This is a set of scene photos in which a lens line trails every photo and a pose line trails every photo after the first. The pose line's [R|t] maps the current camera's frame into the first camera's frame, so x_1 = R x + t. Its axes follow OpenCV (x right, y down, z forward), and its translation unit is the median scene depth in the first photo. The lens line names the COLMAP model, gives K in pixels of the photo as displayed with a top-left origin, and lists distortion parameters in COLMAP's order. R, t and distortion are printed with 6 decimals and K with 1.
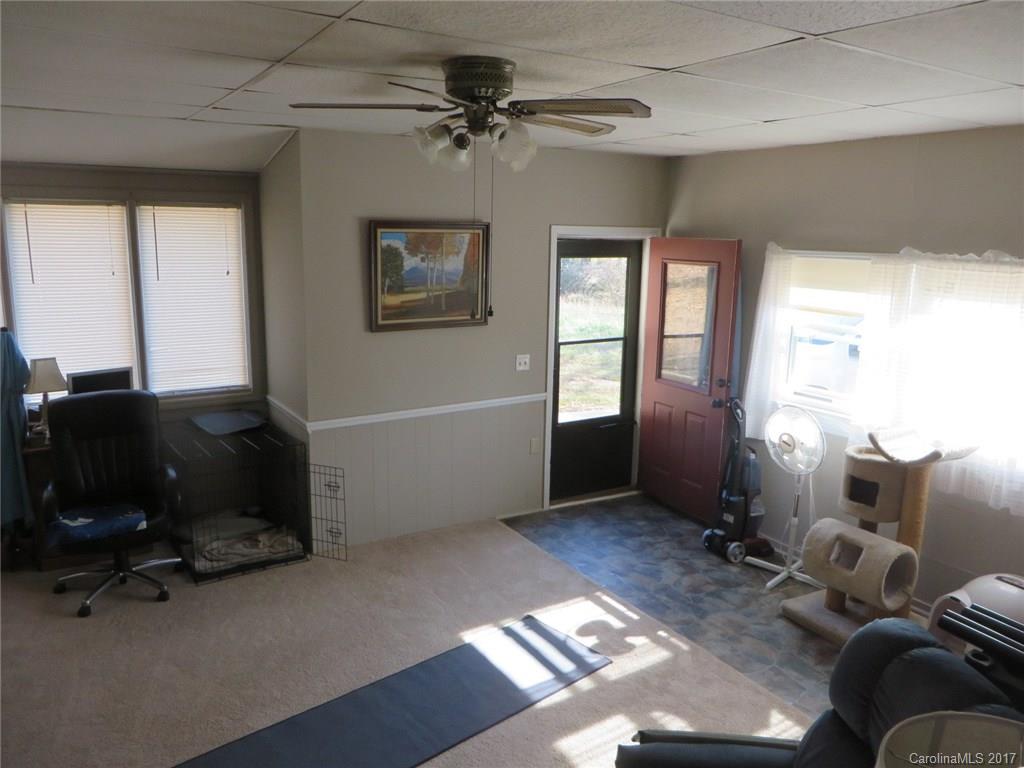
lens RADIAL K [[766.7, 0, 514.1], [0, 766.7, 380.8], [0, 0, 1]] dist [-0.000090, 0.002788]
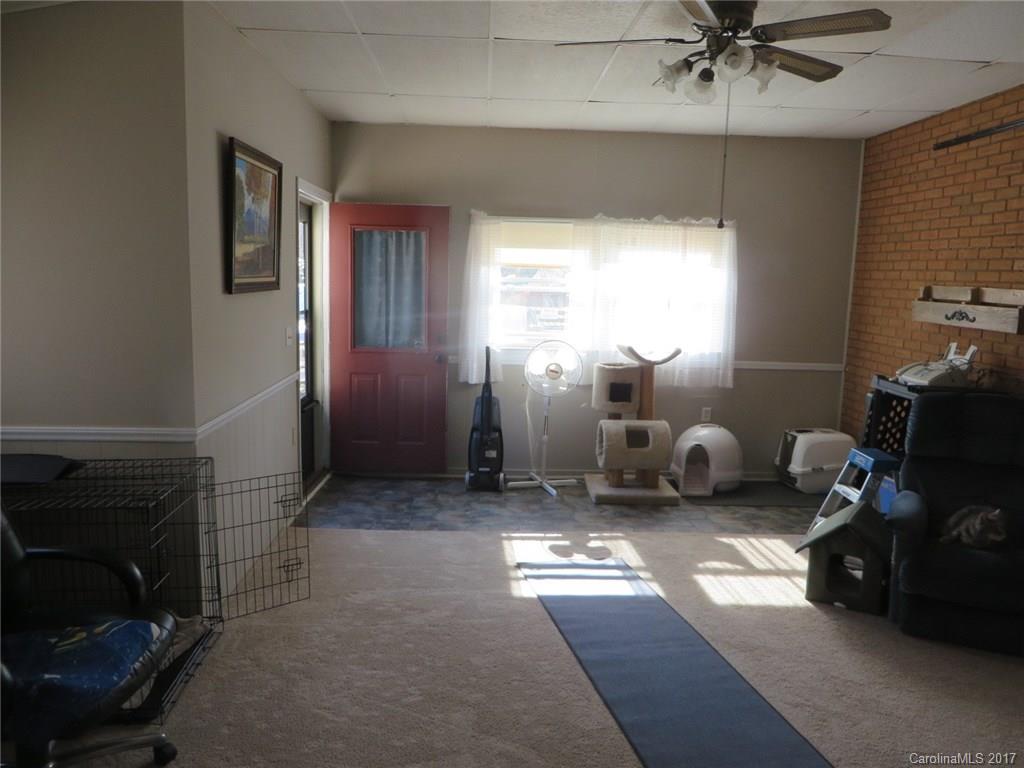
lens RADIAL K [[766.7, 0, 515.4], [0, 766.7, 388.7], [0, 0, 1]] dist [-0.000090, 0.002788]
pose [[0.501051, -0.133282, 0.855093, -0.754161], [0.151498, 0.986320, 0.064964, 0.020842], [-0.852054, 0.096995, 0.514388, 0.452648]]
